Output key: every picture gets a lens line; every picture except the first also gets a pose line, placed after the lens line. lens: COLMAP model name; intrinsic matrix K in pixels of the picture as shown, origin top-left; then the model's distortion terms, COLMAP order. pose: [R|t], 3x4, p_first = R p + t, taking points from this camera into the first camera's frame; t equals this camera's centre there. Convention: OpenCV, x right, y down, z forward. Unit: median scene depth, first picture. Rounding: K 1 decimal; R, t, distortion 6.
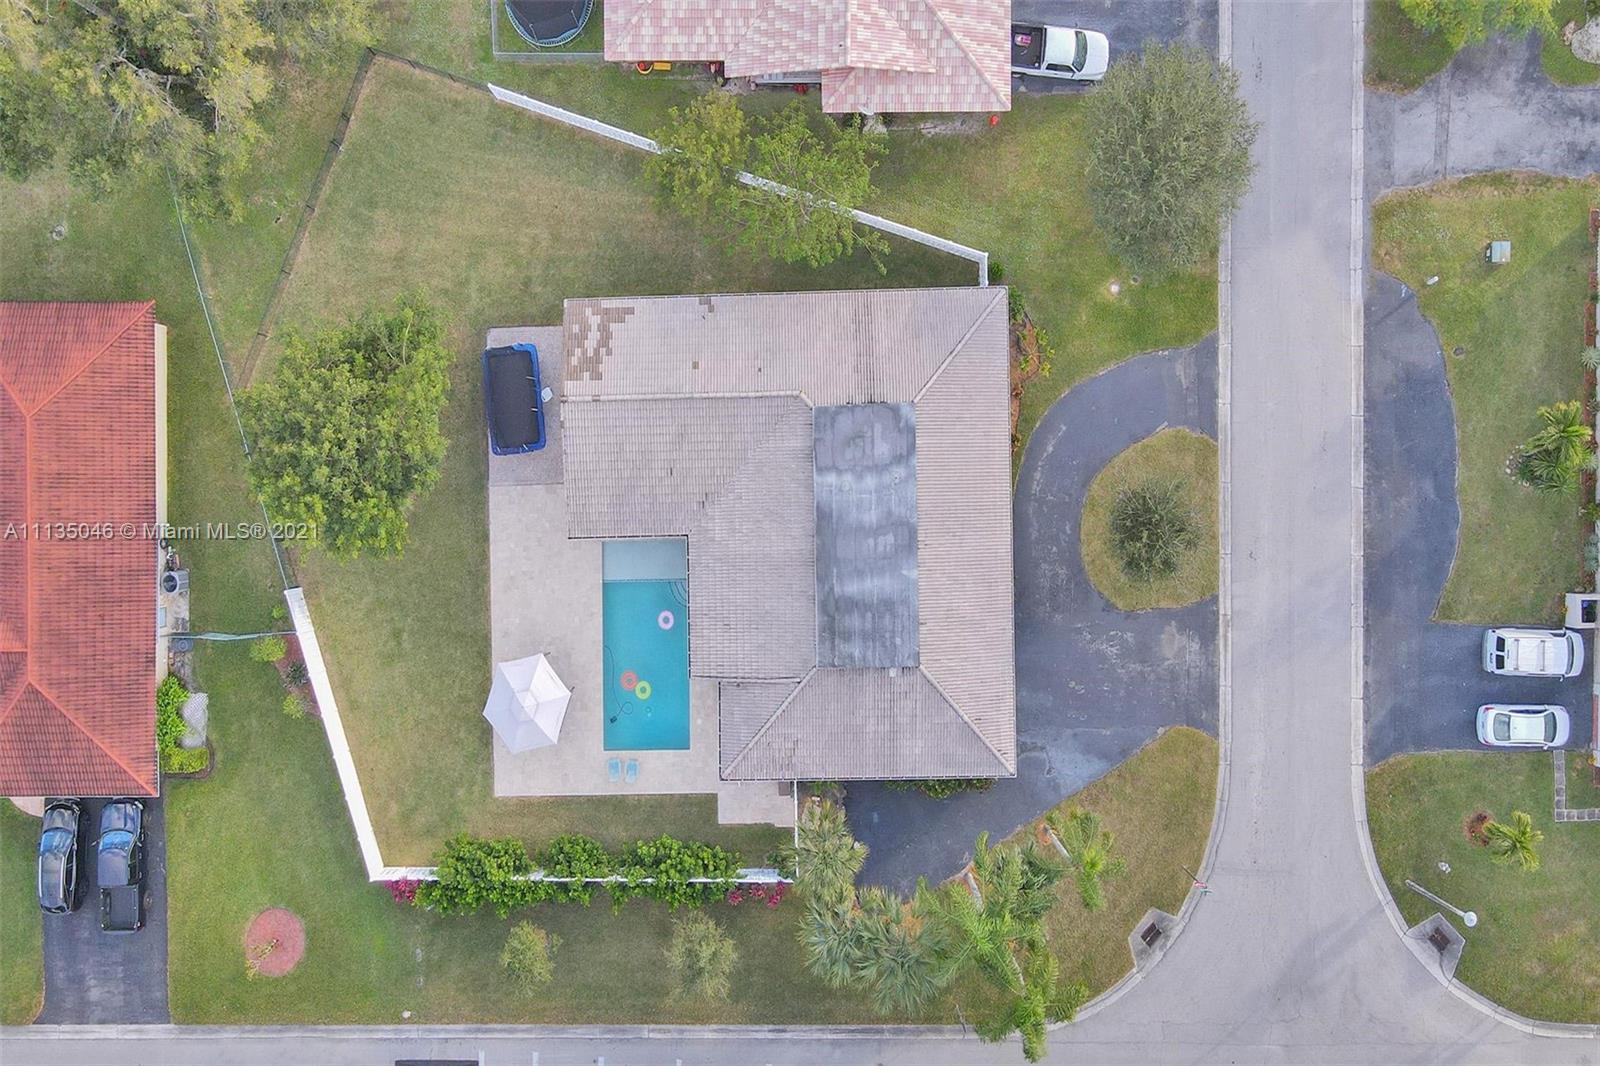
lens RADIAL K [[1463.4, 0, 779.5], [0, 1463.4, 532.6], [0, 0, 1]] dist [0.012309, 0.004816]
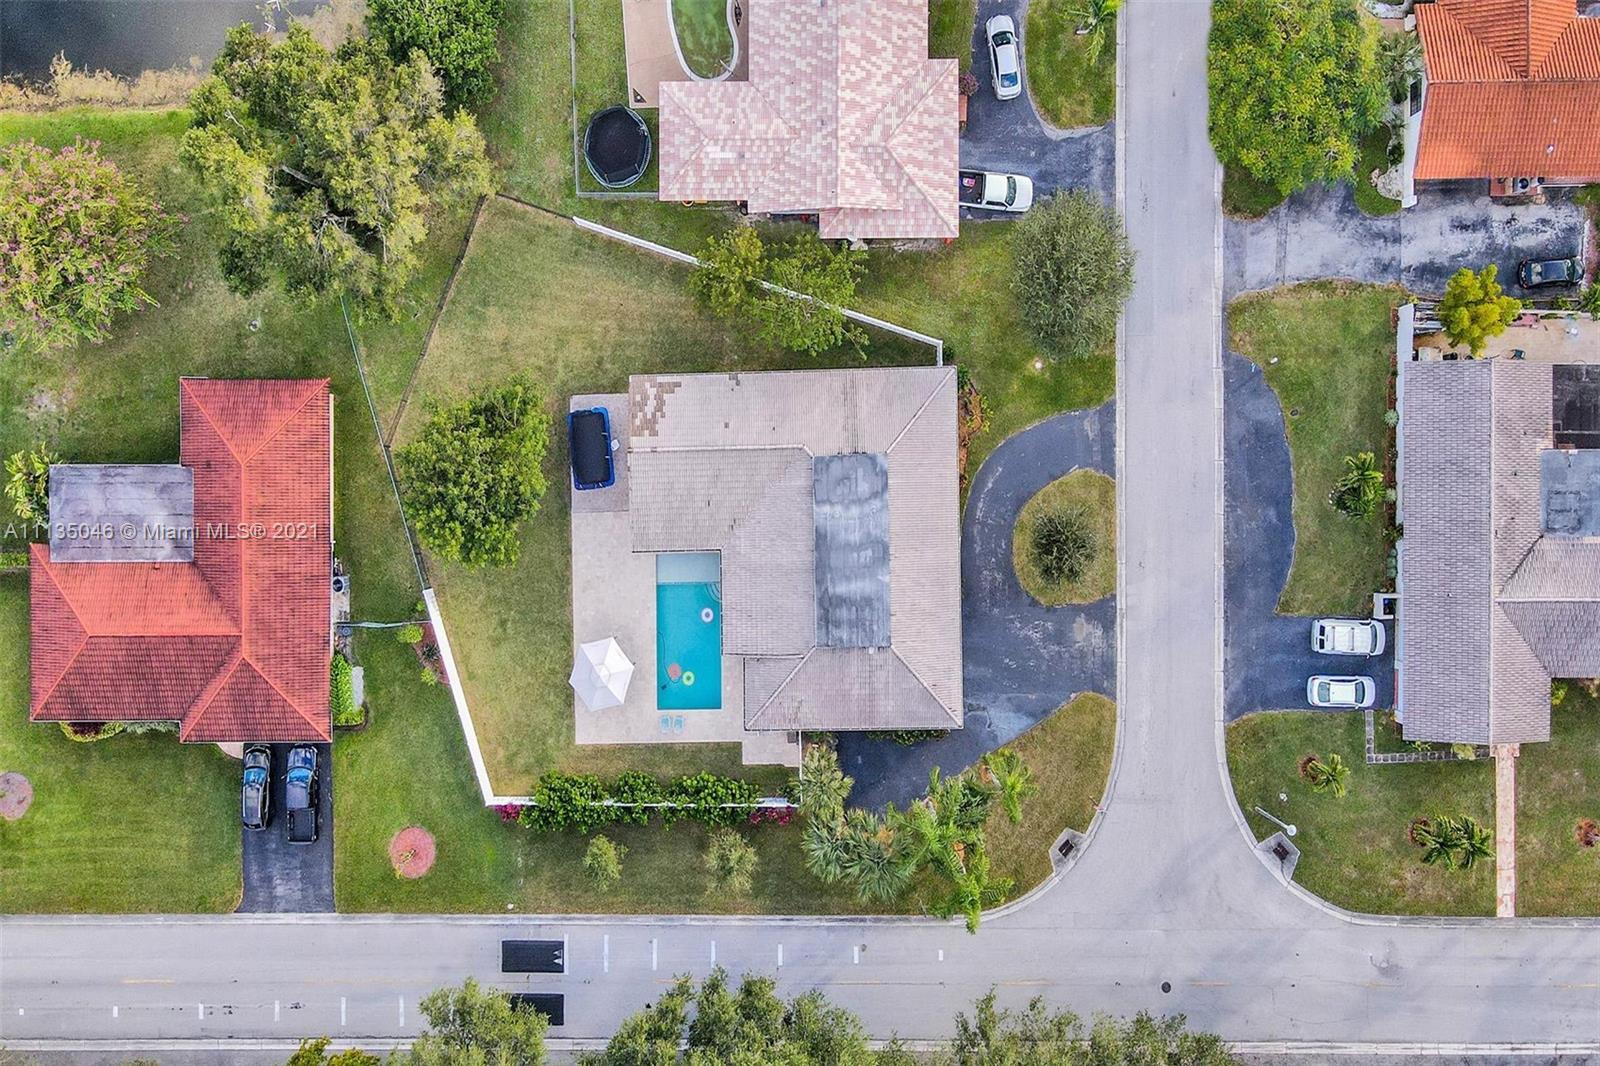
lens RADIAL K [[1463.4, 0, 779.5], [0, 1463.4, 532.6], [0, 0, 1]] dist [0.012309, 0.004816]
pose [[0.999994, 0.000104, -0.003363, -0.003481], [-0.000107, 1.000000, -0.000932, -0.012655], [0.003363, 0.000932, 0.999994, -0.345910]]
